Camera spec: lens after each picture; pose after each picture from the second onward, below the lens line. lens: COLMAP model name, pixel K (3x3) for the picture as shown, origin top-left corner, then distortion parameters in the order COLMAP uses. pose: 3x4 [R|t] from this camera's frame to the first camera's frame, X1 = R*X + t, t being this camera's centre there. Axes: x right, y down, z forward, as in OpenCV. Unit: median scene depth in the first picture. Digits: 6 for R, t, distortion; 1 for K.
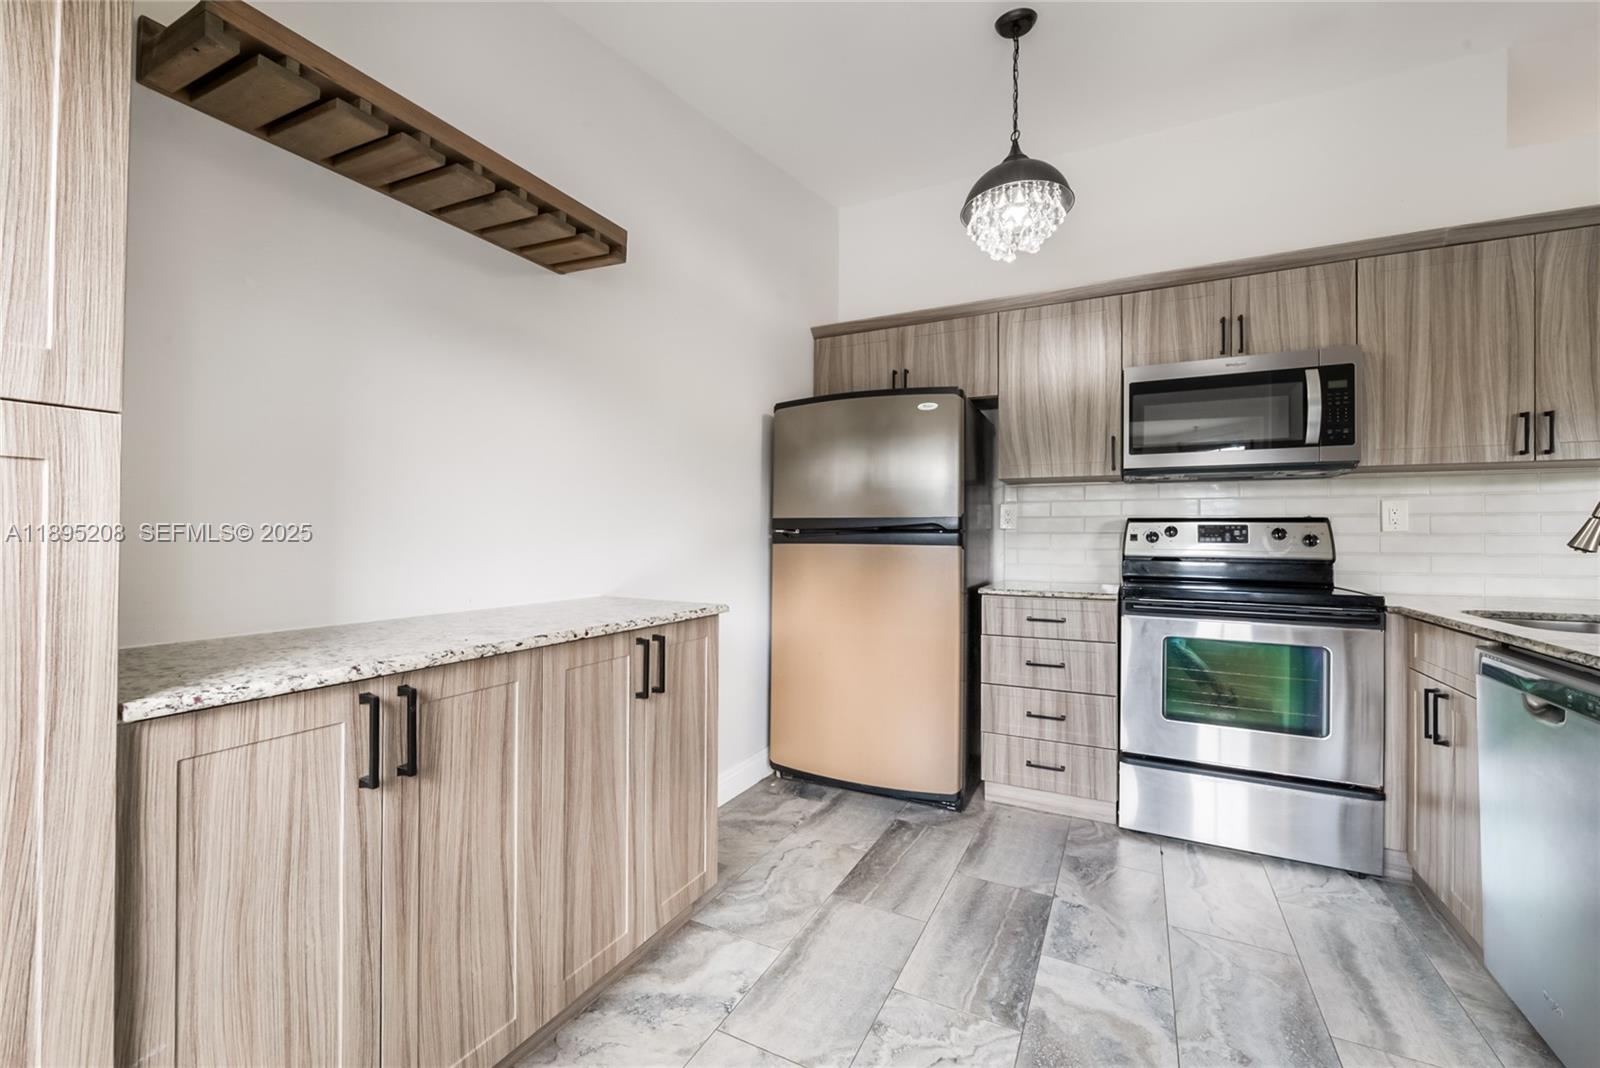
lens RADIAL K [[649.9, 0, 797.6], [0, 649.9, 535.2], [0, 0, 1]] dist [-0.002903, -0.000402]
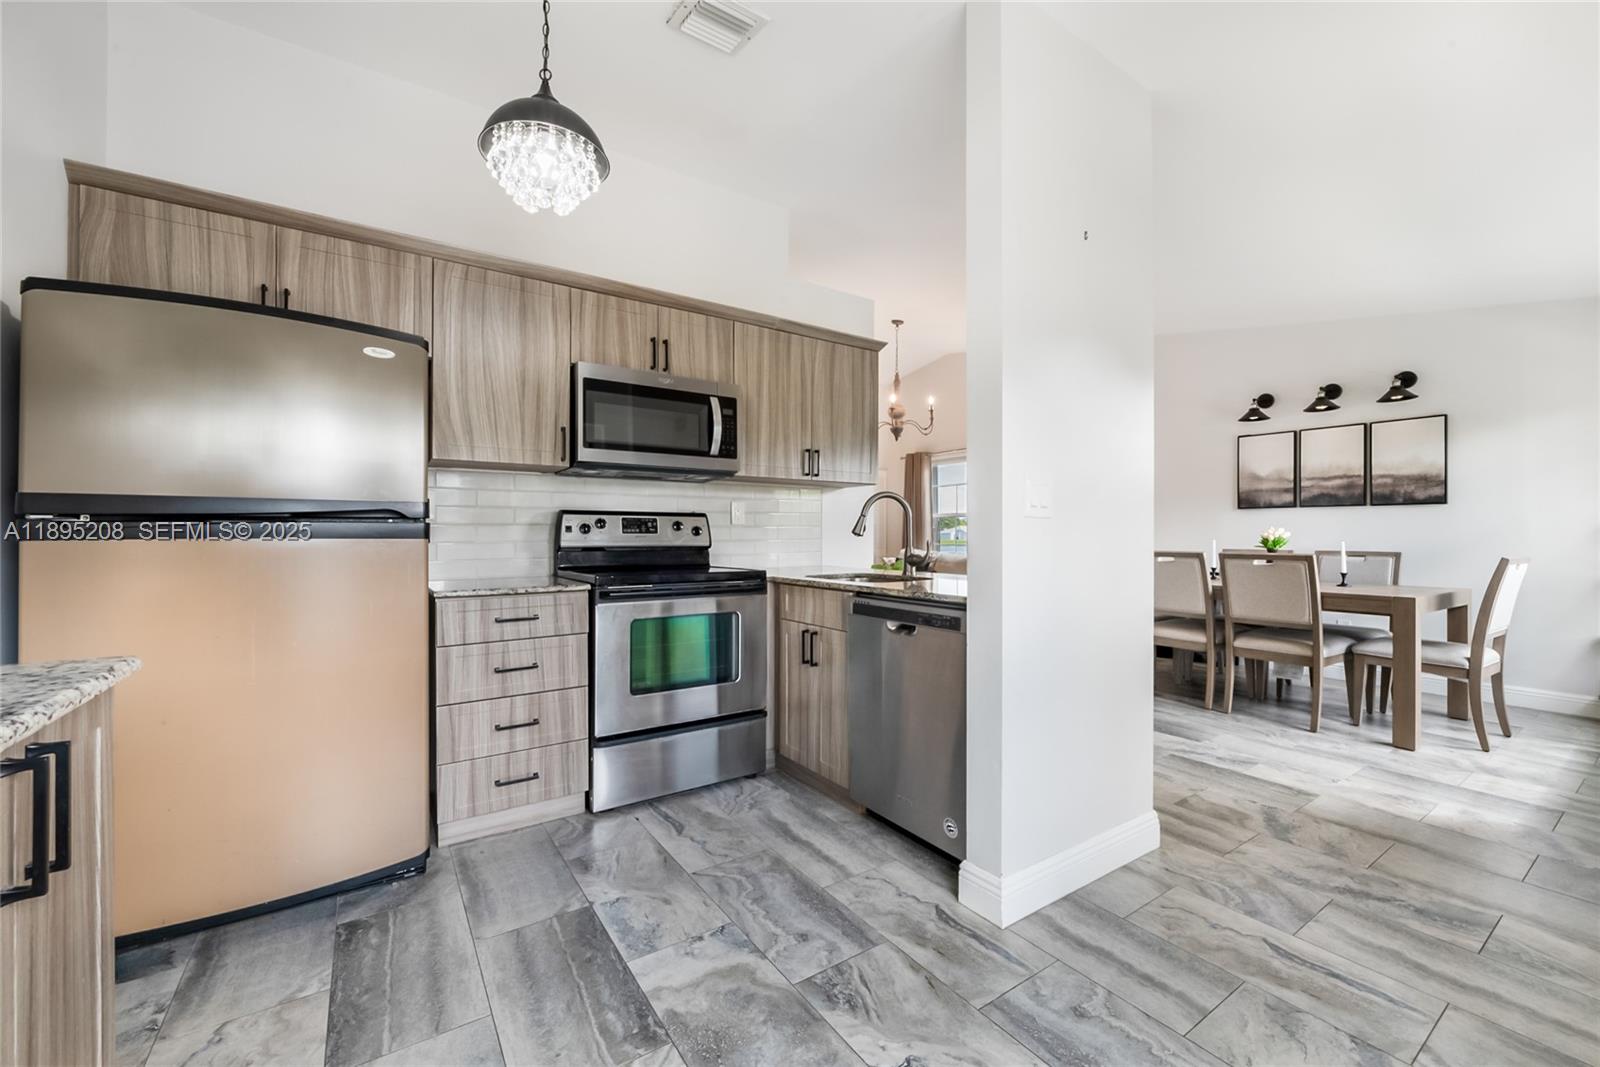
lens RADIAL K [[649.9, 0, 799.6], [0, 649.9, 533.8], [0, 0, 1]] dist [-0.002903, -0.000402]
pose [[0.468671, -0.006213, 0.883351, -0.250932], [0.001975, 0.999980, 0.005986, 0.006843], [-0.883370, -0.001061, 0.468674, 0.238340]]
